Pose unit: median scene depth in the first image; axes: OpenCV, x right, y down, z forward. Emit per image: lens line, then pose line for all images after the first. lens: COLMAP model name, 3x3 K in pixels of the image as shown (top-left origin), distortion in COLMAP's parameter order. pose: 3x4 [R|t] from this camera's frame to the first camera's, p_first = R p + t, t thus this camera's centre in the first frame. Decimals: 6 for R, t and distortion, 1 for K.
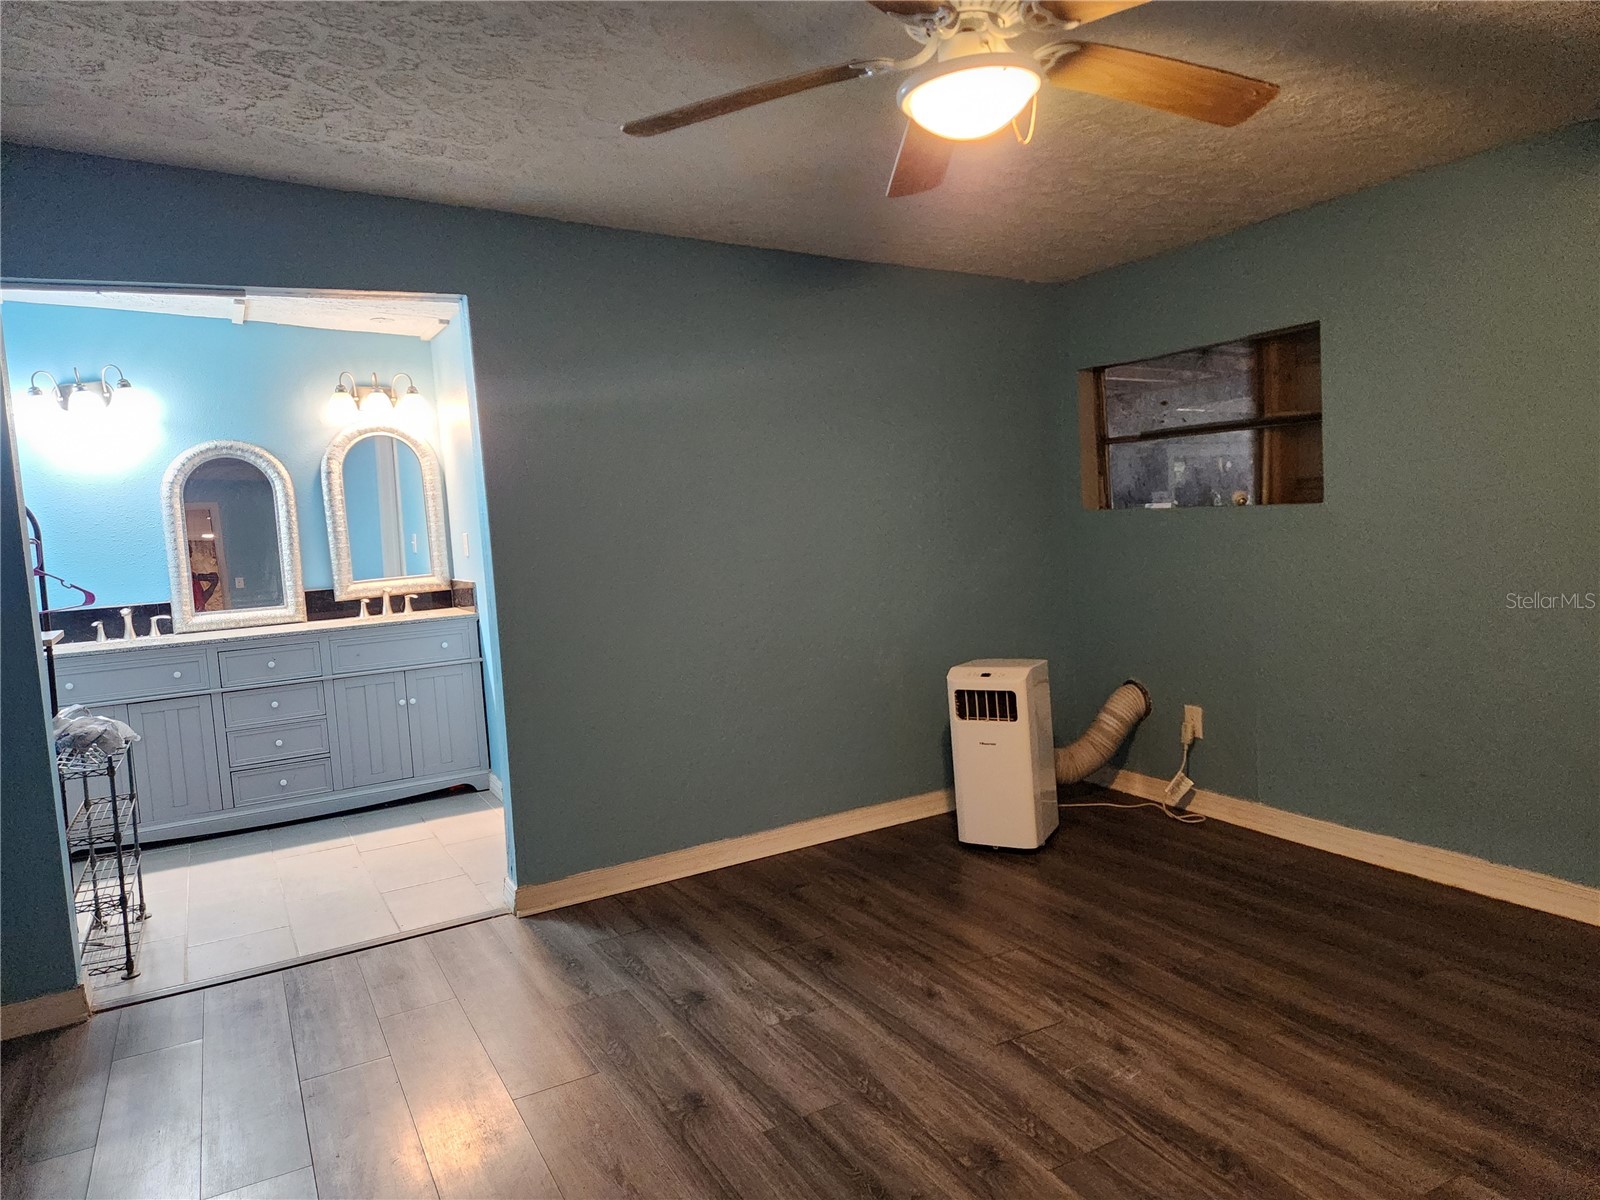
lens RADIAL K [[1071.2, 0, 814.7], [0, 1071.2, 585.9], [0, 0, 1]] dist [0.067153, -0.066729]
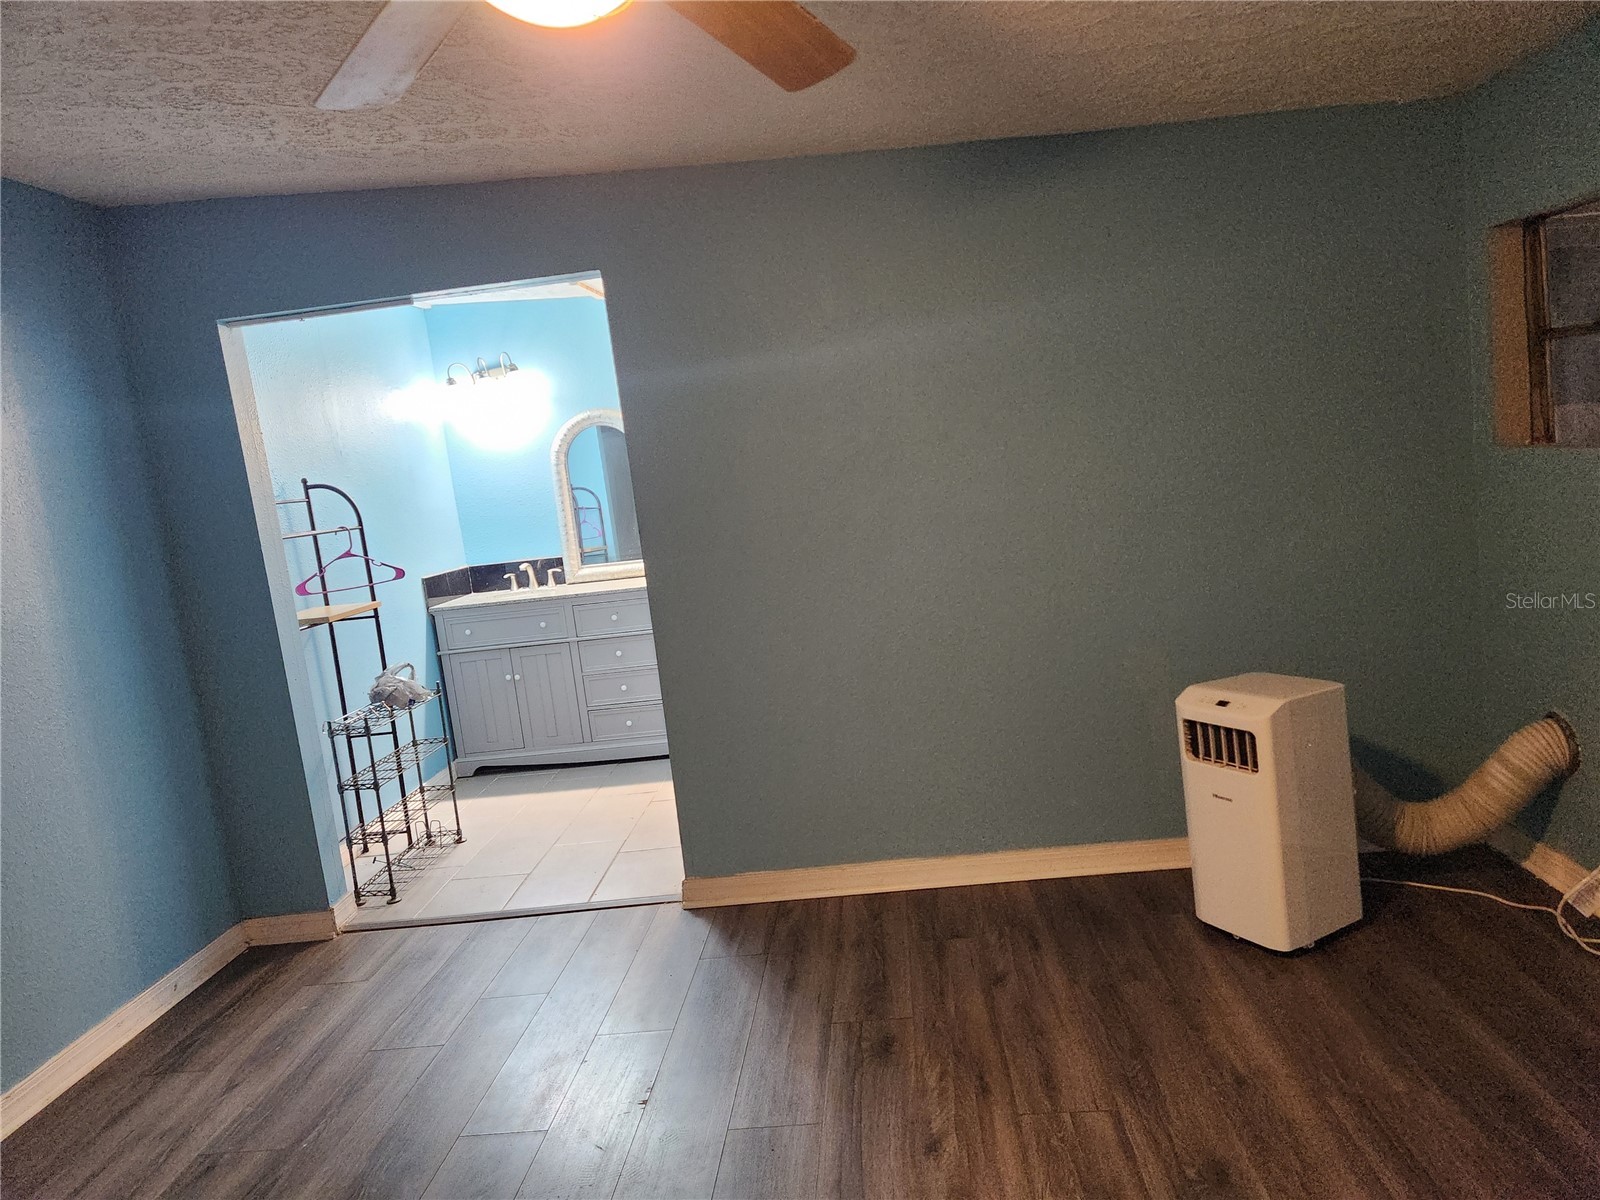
lens RADIAL K [[1071.2, 0, 798.0], [0, 1071.2, 606.9], [0, 0, 1]] dist [0.067153, -0.066729]
pose [[0.833890, 0.041316, -0.550382, 0.314409], [0.023043, 0.993719, 0.109509, -0.066293], [0.551449, -0.104001, 0.827700, 0.249482]]
